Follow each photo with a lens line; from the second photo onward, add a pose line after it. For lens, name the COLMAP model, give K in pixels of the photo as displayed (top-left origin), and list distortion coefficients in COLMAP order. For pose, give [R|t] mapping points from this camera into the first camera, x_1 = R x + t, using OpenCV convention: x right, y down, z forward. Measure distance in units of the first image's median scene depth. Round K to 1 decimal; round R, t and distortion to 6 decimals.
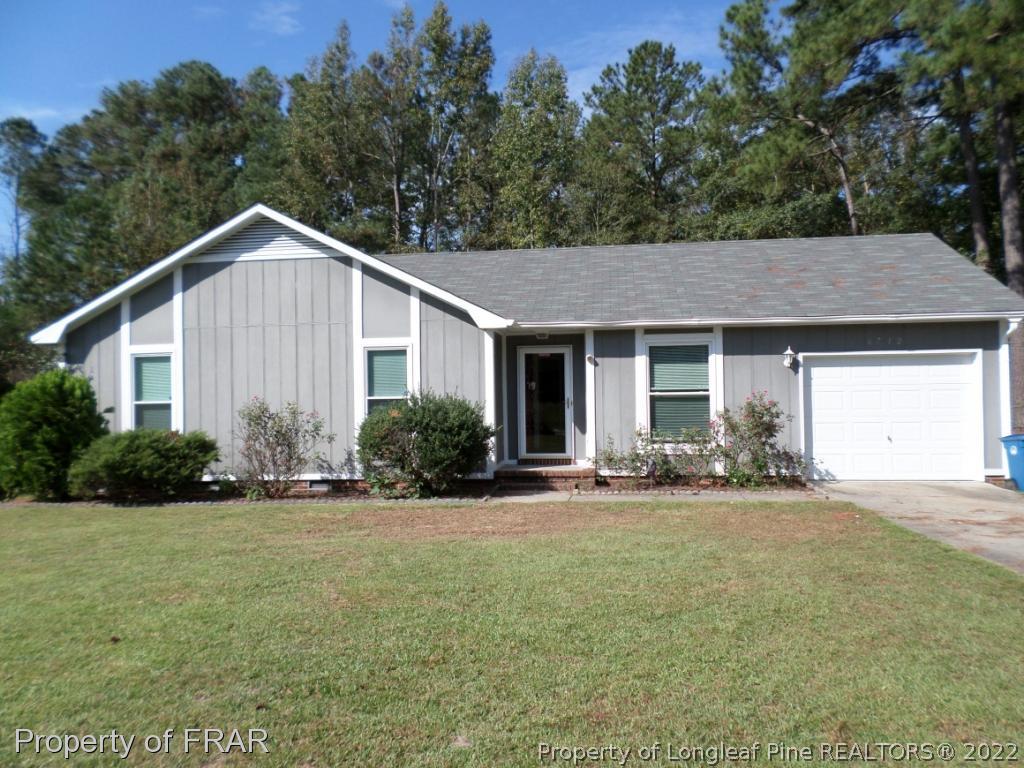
lens RADIAL K [[785.6, 0, 515.8], [0, 785.6, 382.5], [0, 0, 1]] dist [0.005242, -0.015773]
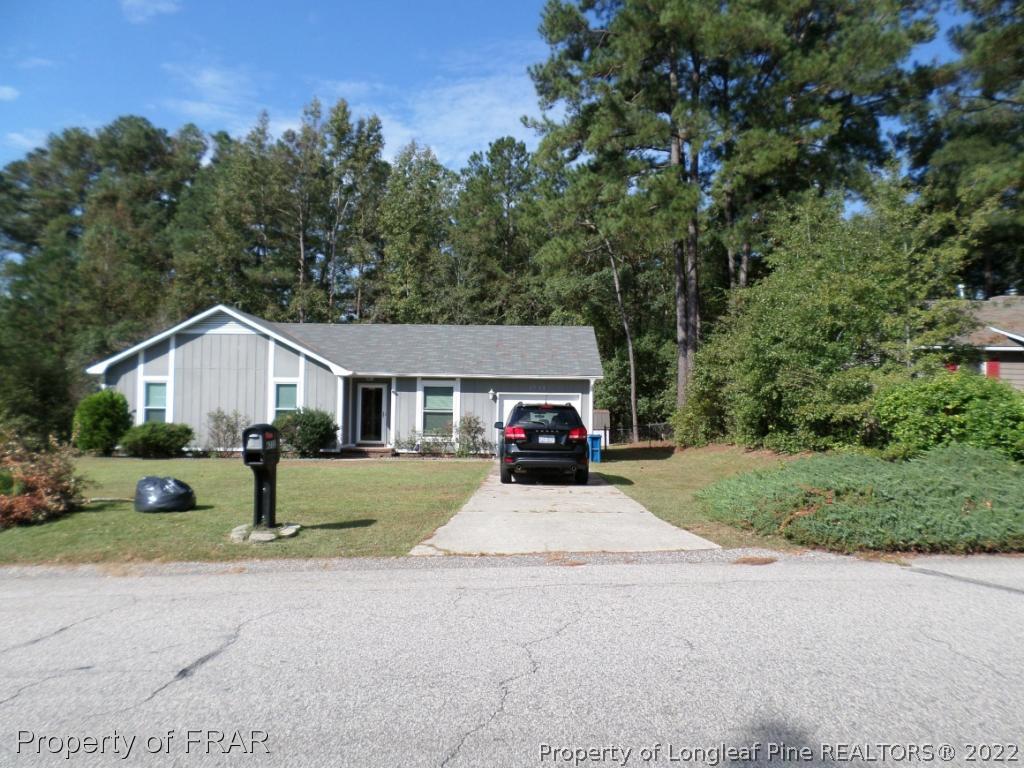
lens RADIAL K [[785.6, 0, 505.7], [0, 785.6, 388.2], [0, 0, 1]] dist [0.005242, -0.015773]
pose [[0.994256, 0.031408, 0.102318, 0.162509], [-0.030573, 0.999485, -0.009720, -0.027440], [-0.102570, 0.006536, 0.994704, -0.910032]]
